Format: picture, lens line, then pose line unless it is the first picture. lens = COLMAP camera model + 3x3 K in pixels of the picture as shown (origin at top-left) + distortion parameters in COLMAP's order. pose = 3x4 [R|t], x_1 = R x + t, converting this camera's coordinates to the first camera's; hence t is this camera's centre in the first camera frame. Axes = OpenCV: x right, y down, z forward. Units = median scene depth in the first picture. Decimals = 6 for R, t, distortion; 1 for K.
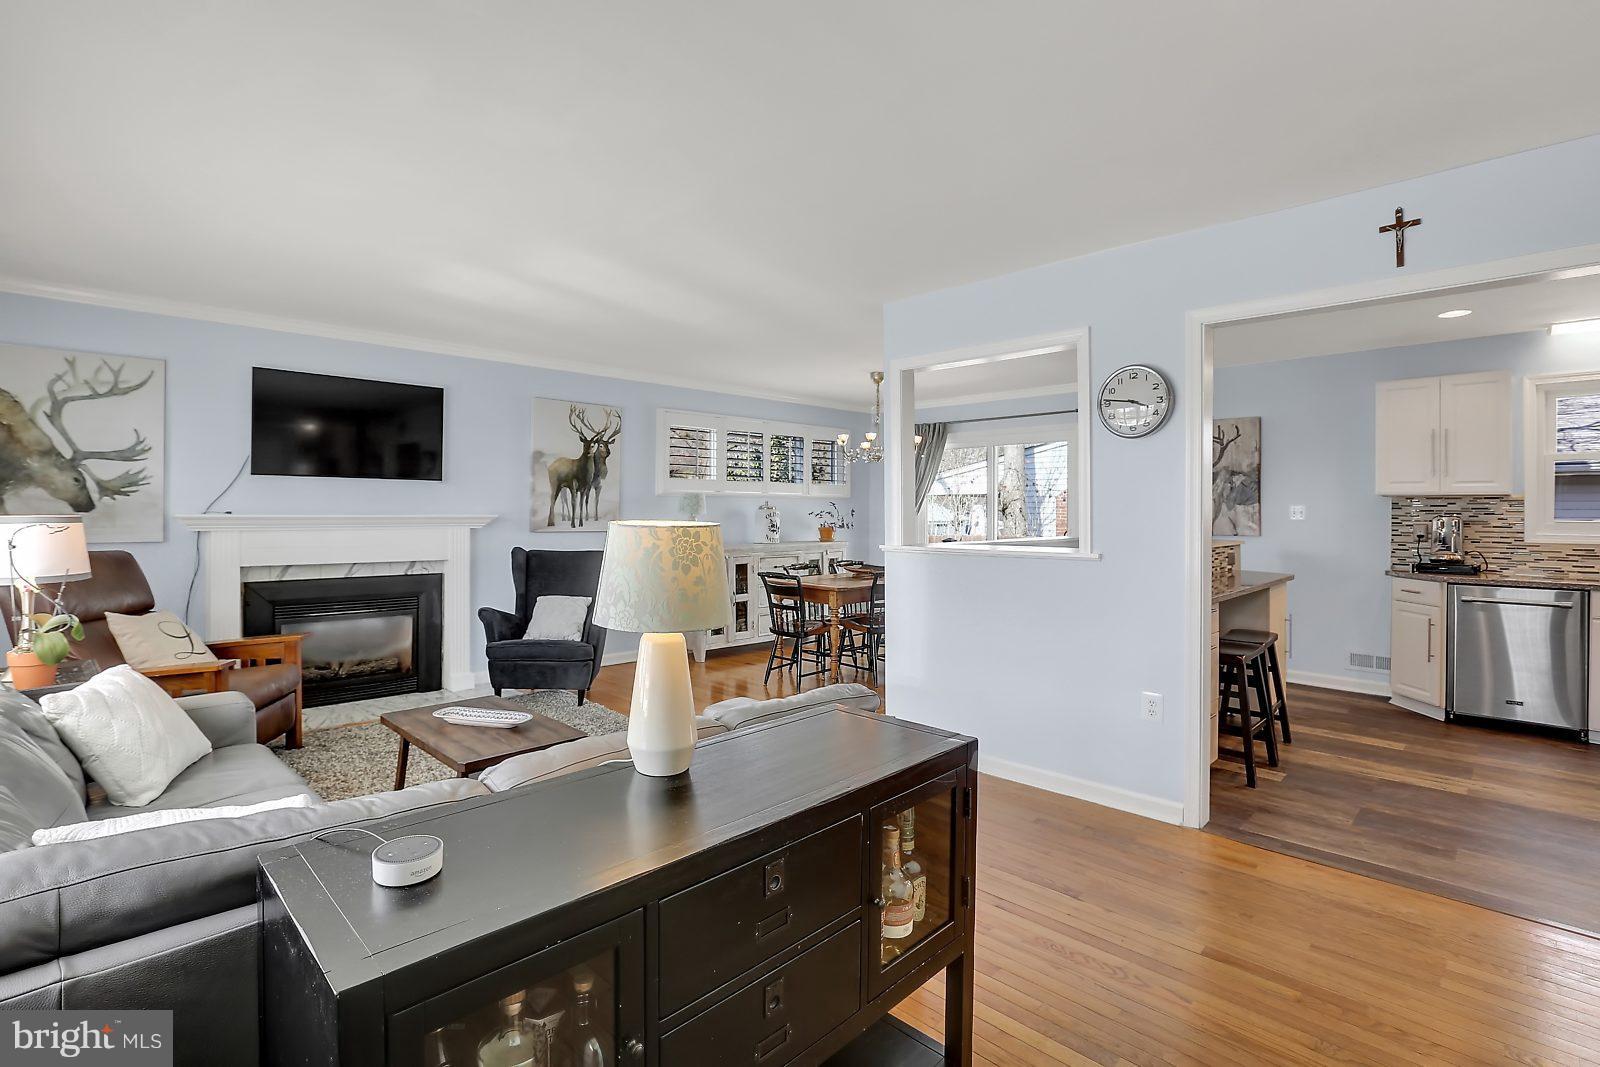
lens RADIAL K [[763.8, 0, 807.3], [0, 763.8, 505.0], [0, 0, 1]] dist [-0.026836, 0.004940]
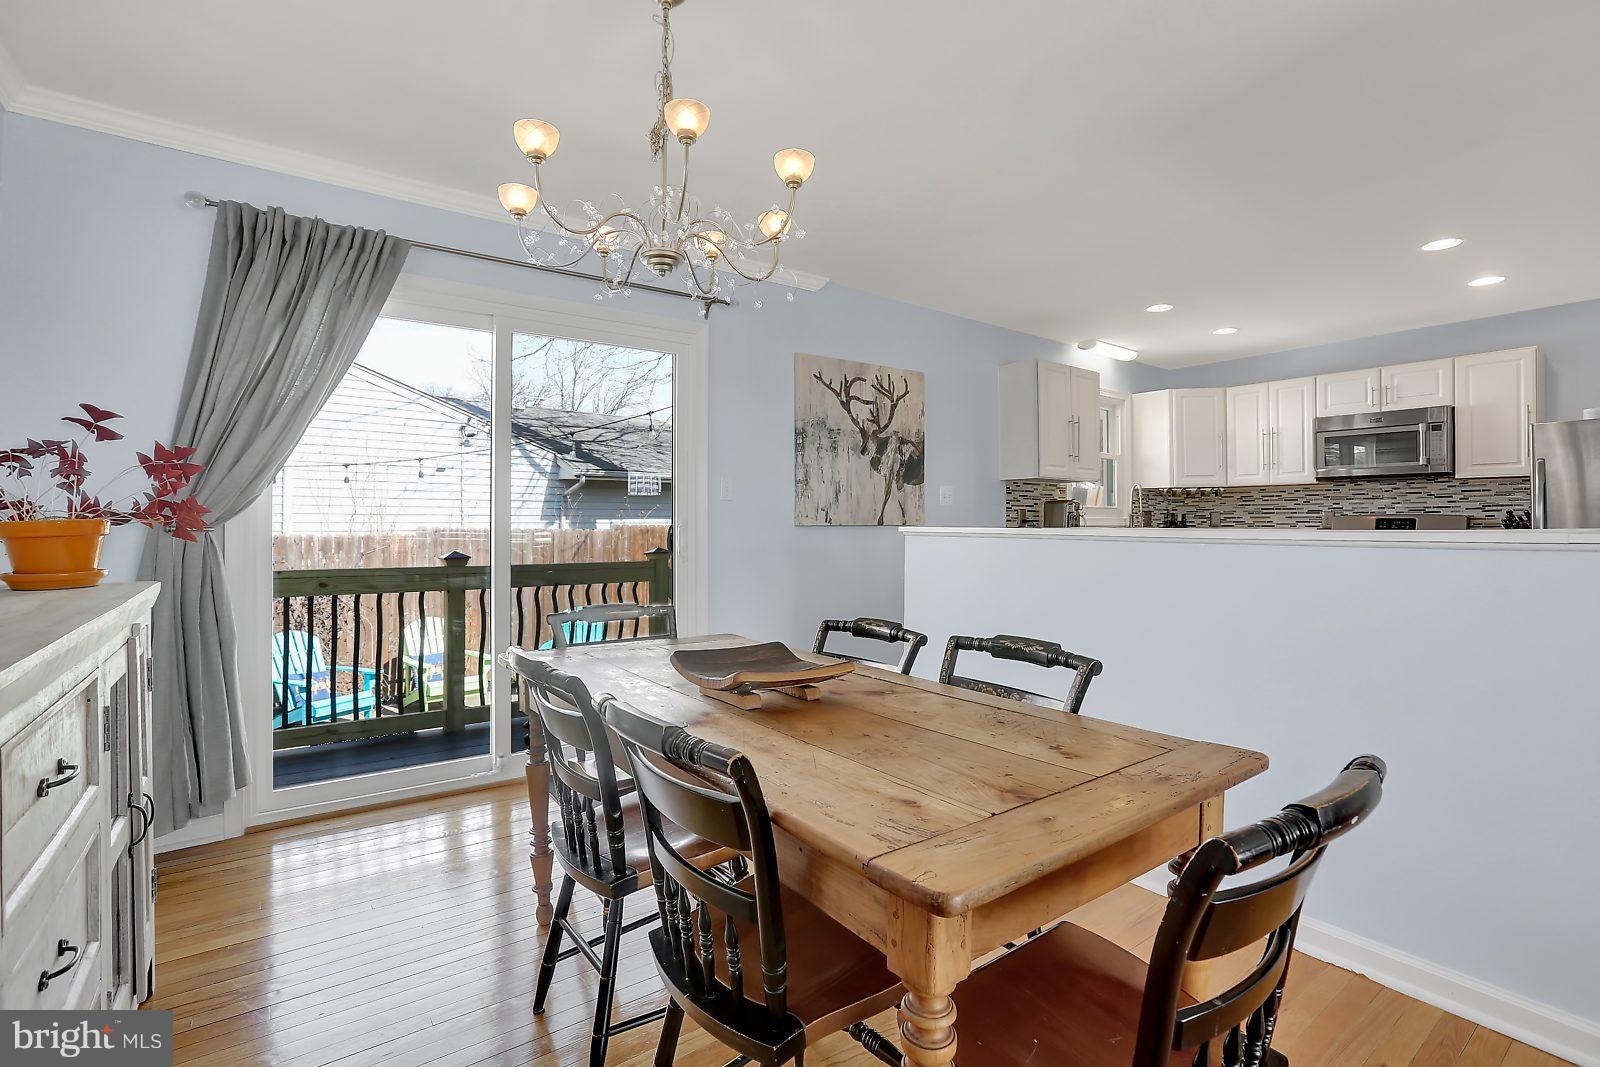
lens RADIAL K [[763.8, 0, 793.2], [0, 763.8, 520.5], [0, 0, 1]] dist [-0.026836, 0.004940]
pose [[0.136588, 0.004660, 0.990617, -0.234372], [-0.004587, 0.999981, -0.004072, 0.047000], [-0.990617, -0.003988, 0.136607, 1.189651]]
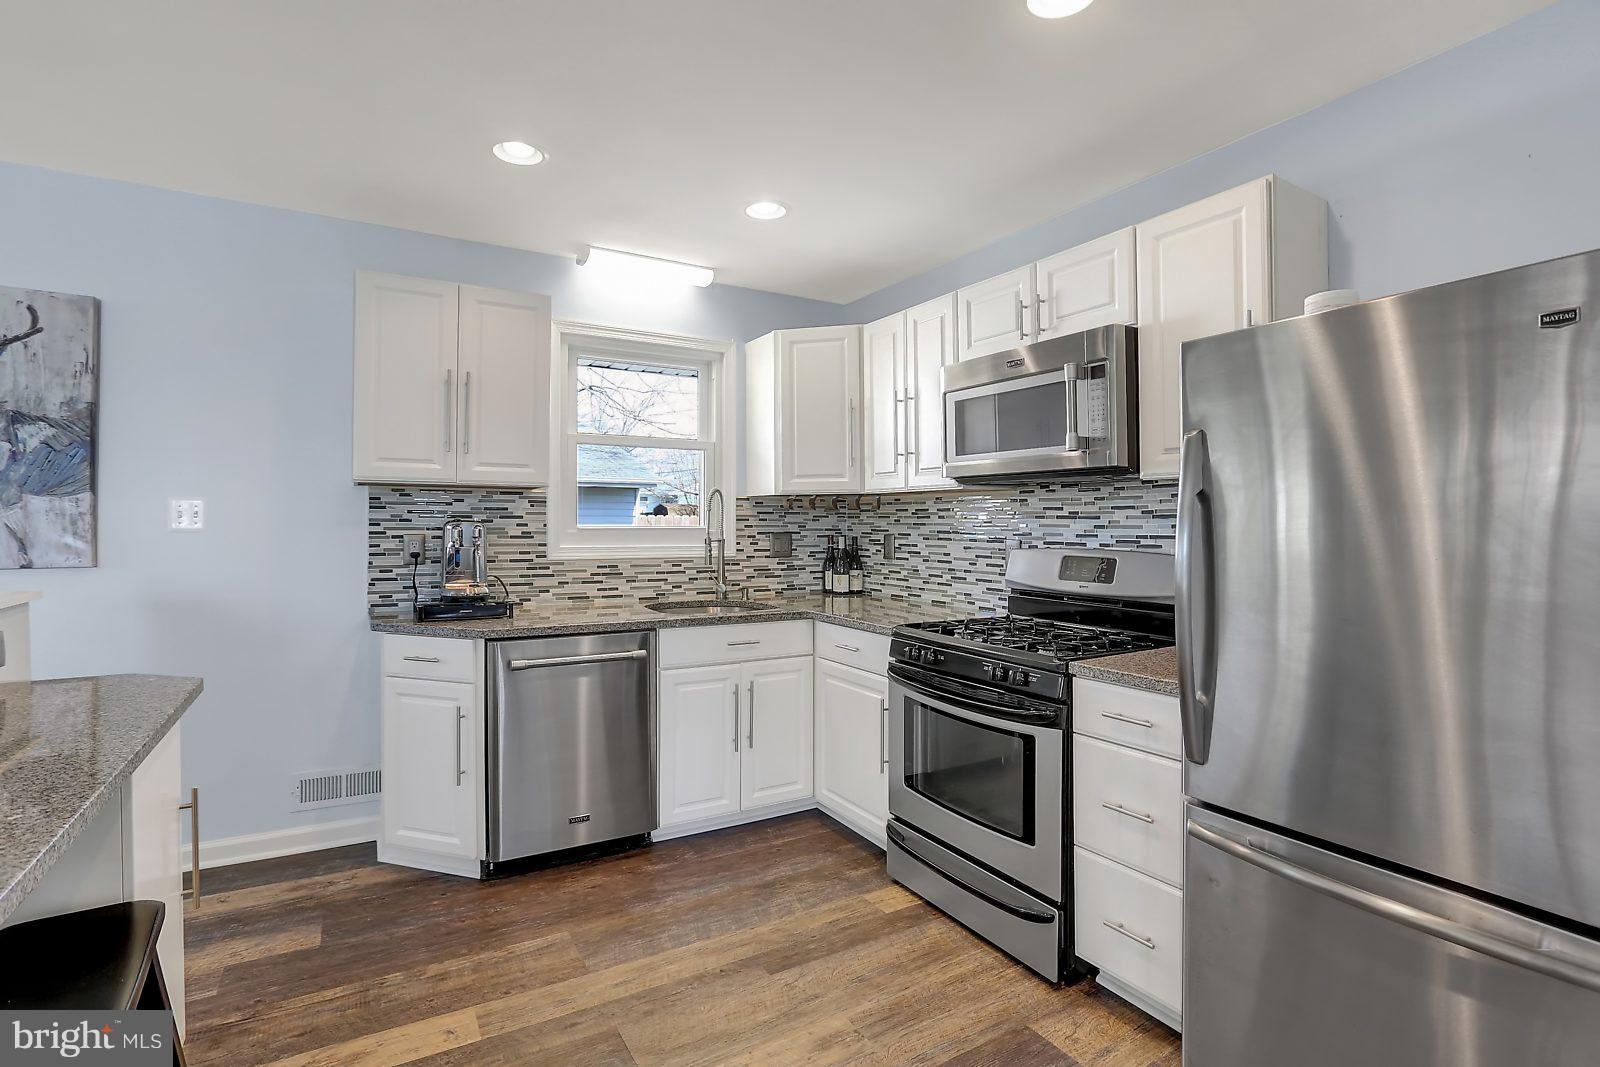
lens RADIAL K [[763.8, 0, 806.2], [0, 763.8, 523.7], [0, 0, 1]] dist [-0.026836, 0.004940]
pose [[0.262306, -0.000769, 0.964984, 0.331832], [-0.009489, 0.999949, 0.003376, 0.012388], [-0.964938, -0.010042, 0.262286, 0.562620]]
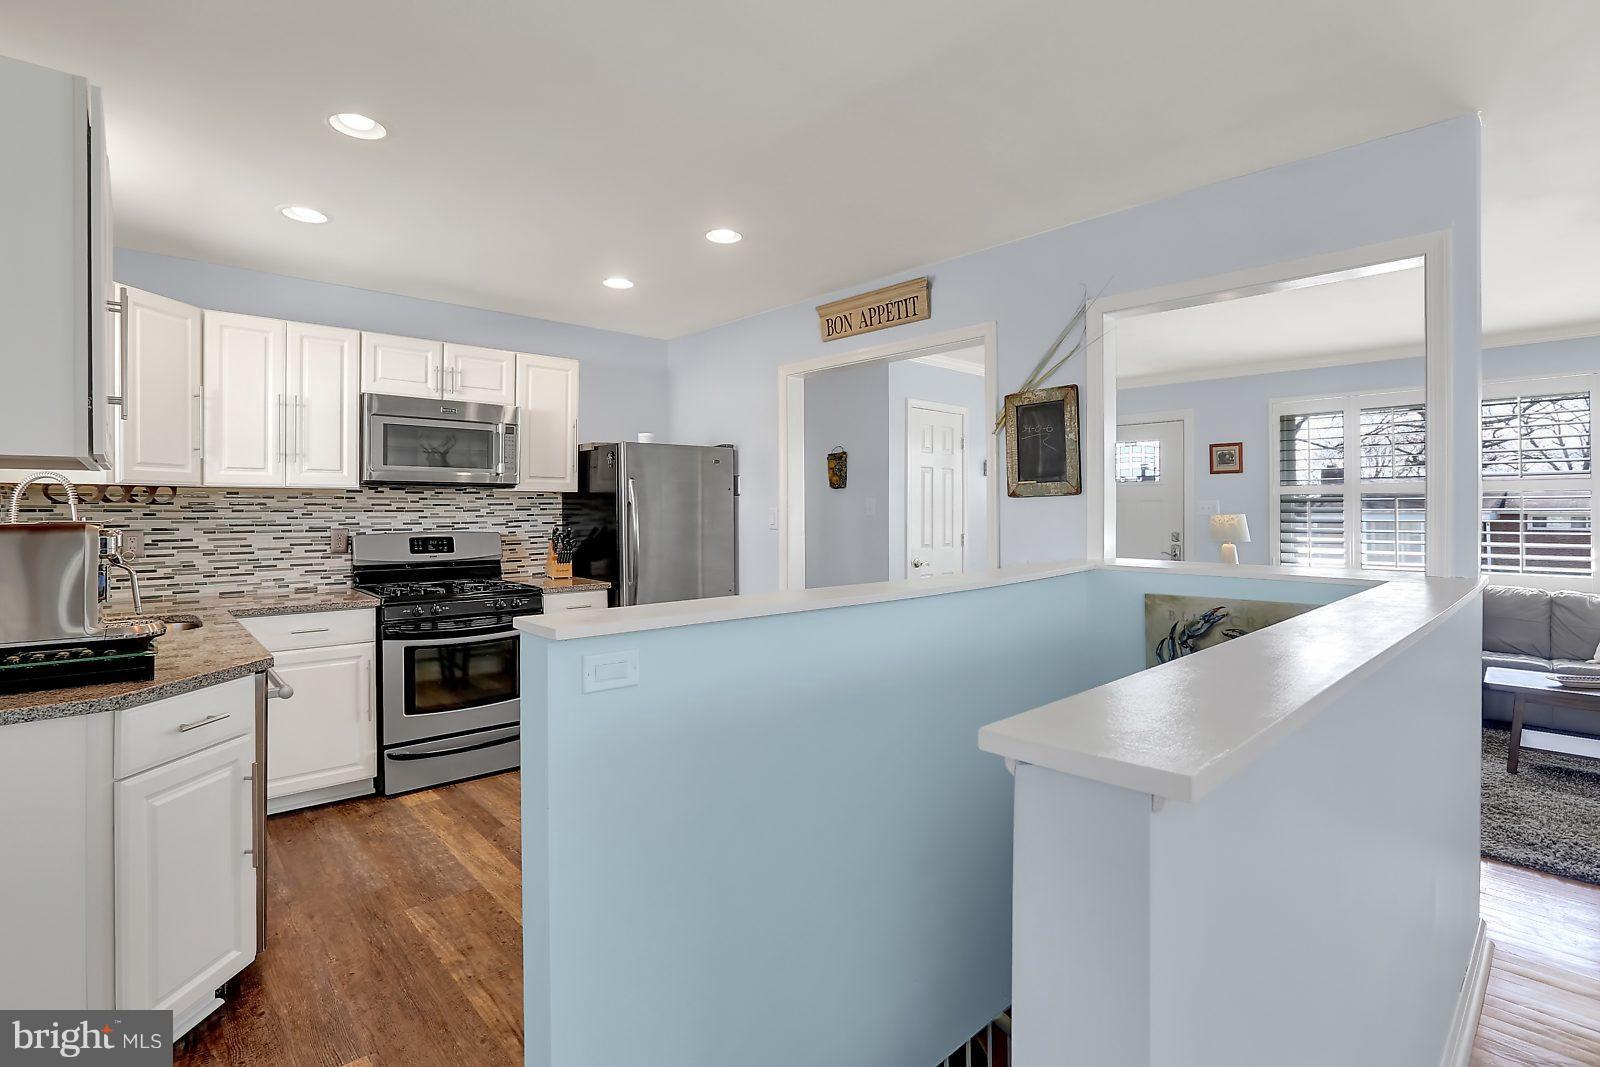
lens RADIAL K [[763.8, 0, 802.0], [0, 763.8, 502.4], [0, 0, 1]] dist [-0.026836, 0.004940]
pose [[-0.998845, 0.002123, 0.047999, 0.463294], [0.001435, 0.999896, -0.014353, 0.010745], [-0.048025, -0.014268, -0.998744, 1.306522]]
